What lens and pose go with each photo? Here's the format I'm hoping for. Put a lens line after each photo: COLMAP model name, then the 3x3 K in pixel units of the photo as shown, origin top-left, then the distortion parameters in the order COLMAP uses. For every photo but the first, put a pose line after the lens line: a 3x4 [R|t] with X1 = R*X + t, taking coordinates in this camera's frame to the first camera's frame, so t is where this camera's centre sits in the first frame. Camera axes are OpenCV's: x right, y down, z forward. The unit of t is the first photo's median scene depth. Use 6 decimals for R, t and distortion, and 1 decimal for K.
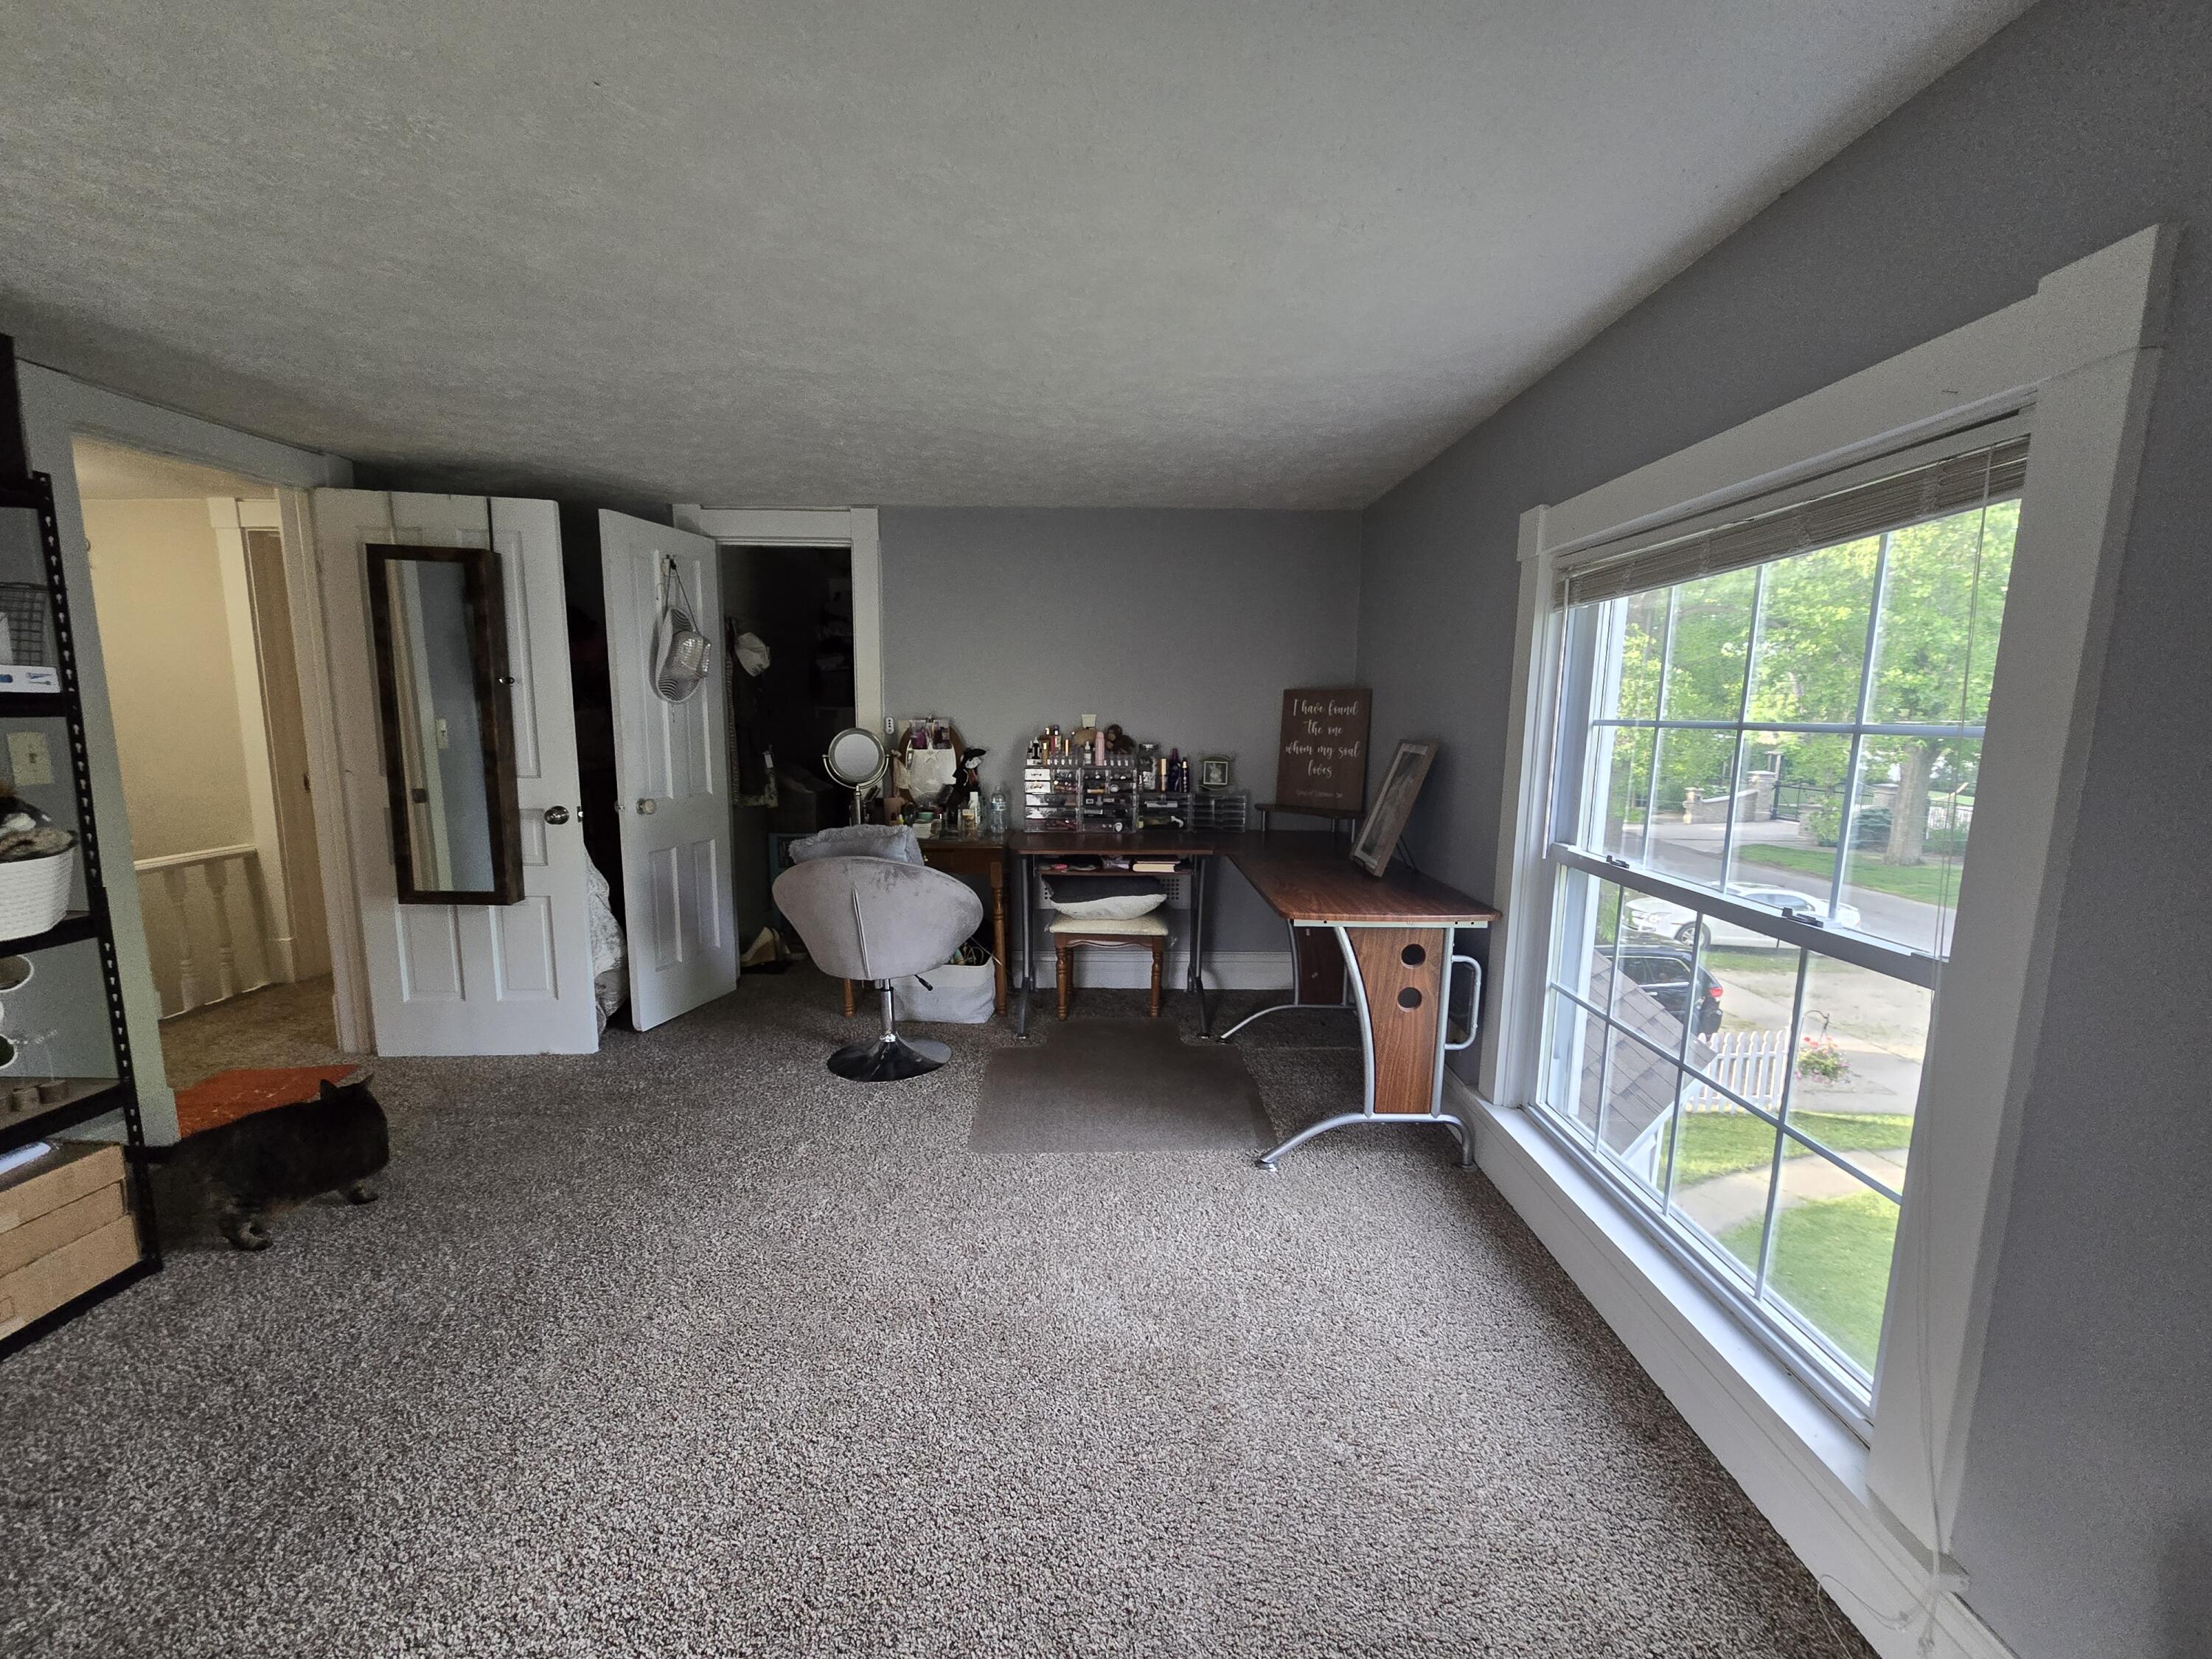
lens RADIAL K [[908.0, 0, 1101.1], [0, 908.0, 848.1], [0, 0, 1]] dist [-0.000335, 0.000282]
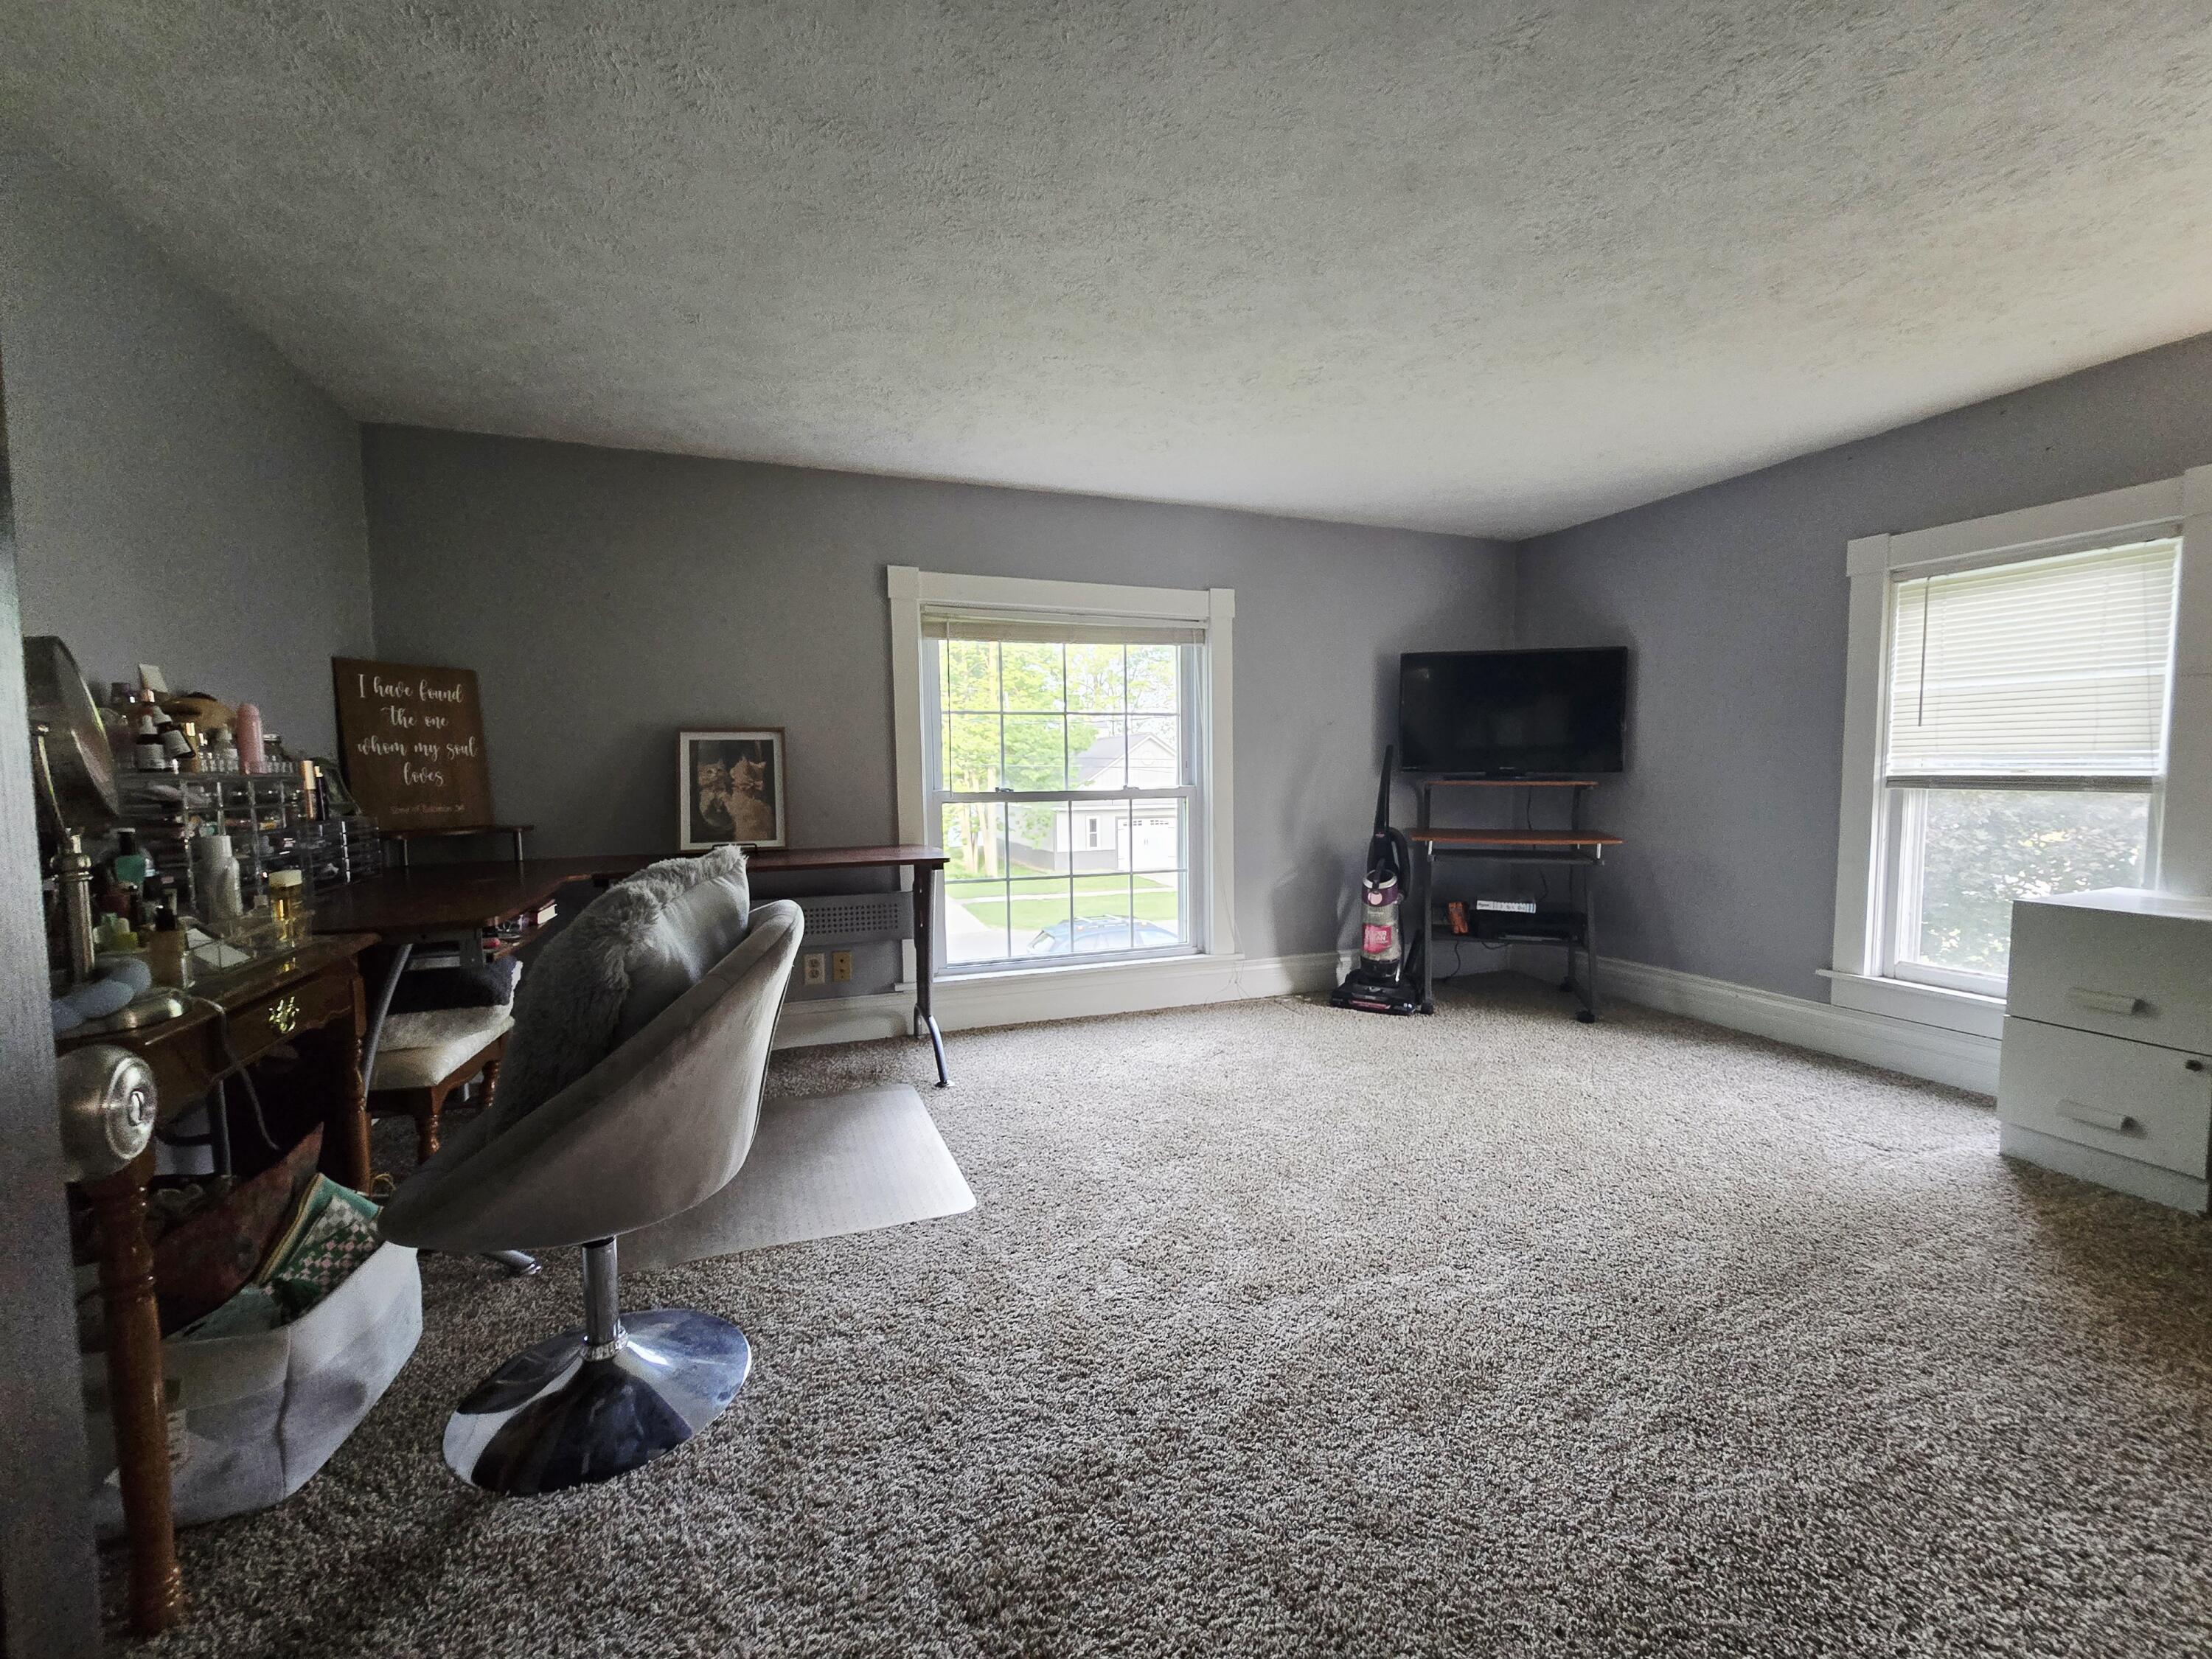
lens RADIAL K [[908.0, 0, 1101.1], [0, 908.0, 848.1], [0, 0, 1]] dist [-0.000335, 0.000282]
pose [[-0.363886, -0.087985, 0.927279, -0.634814], [0.148533, 0.977308, 0.151020, -0.060123], [-0.919524, 0.192685, -0.342560, 0.774568]]
